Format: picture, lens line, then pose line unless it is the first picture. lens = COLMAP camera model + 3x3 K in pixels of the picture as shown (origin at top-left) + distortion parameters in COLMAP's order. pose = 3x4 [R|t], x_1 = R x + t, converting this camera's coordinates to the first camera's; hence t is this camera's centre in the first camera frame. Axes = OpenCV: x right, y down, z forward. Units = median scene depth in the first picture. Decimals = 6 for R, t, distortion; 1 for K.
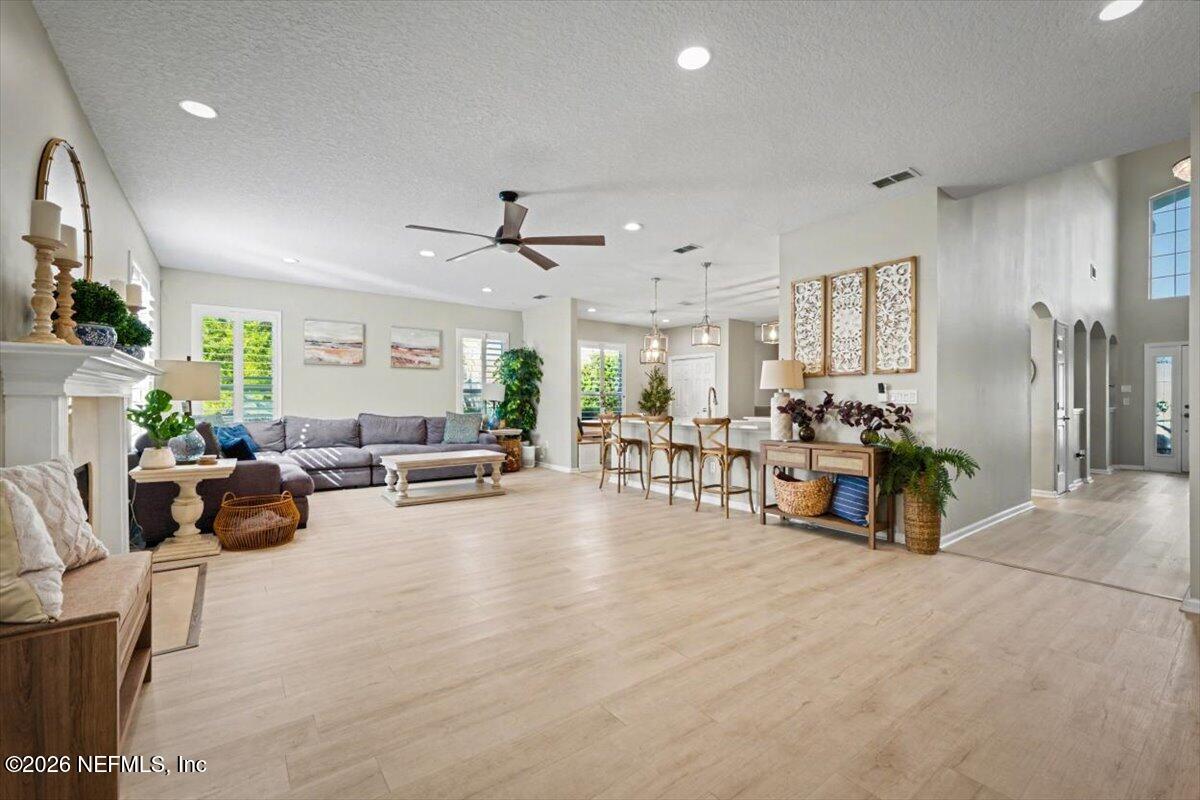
lens RADIAL K [[496.2, 0, 606.5], [0, 496.2, 400.0], [0, 0, 1]] dist [0.002465, -0.000194]
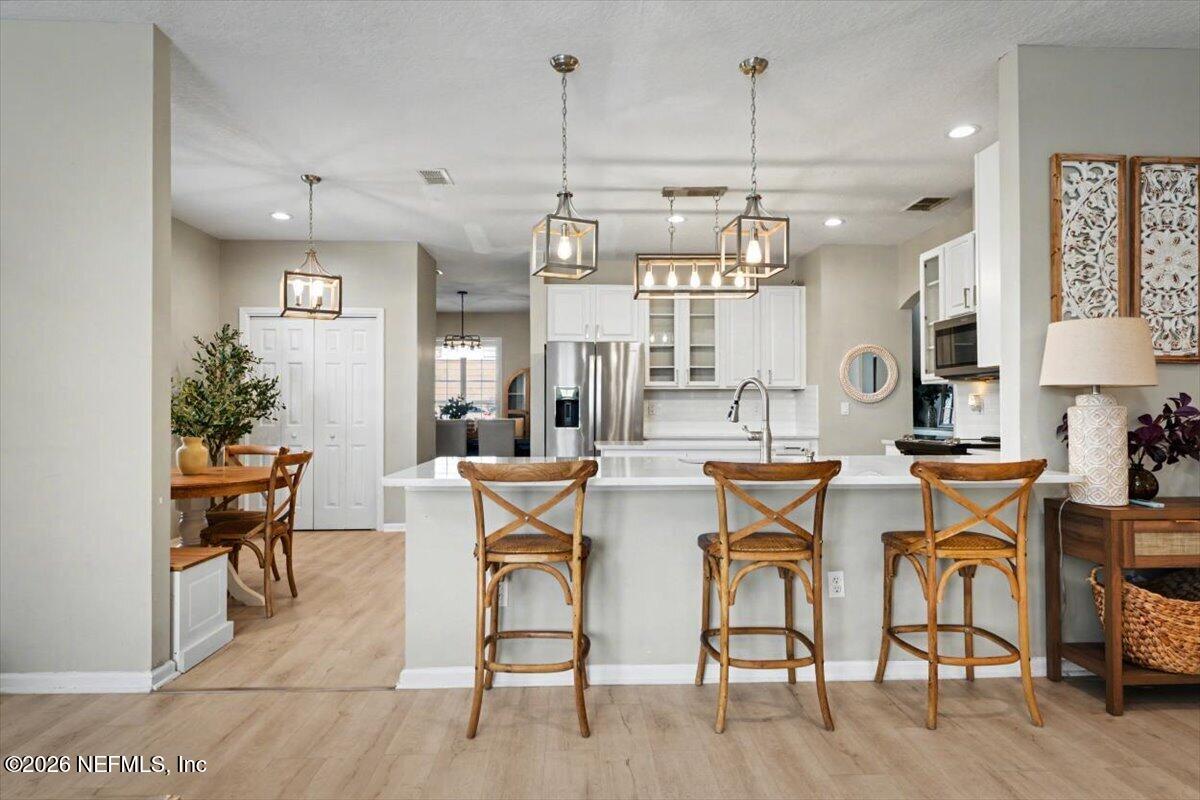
lens RADIAL K [[496.2, 0, 604.2], [0, 496.2, 400.1], [0, 0, 1]] dist [0.002465, -0.000194]
pose [[0.570808, 0.000926, 0.821083, -0.252000], [0.001687, 0.999996, -0.002301, -0.010406], [-0.821082, 0.002698, 0.570804, 1.131092]]
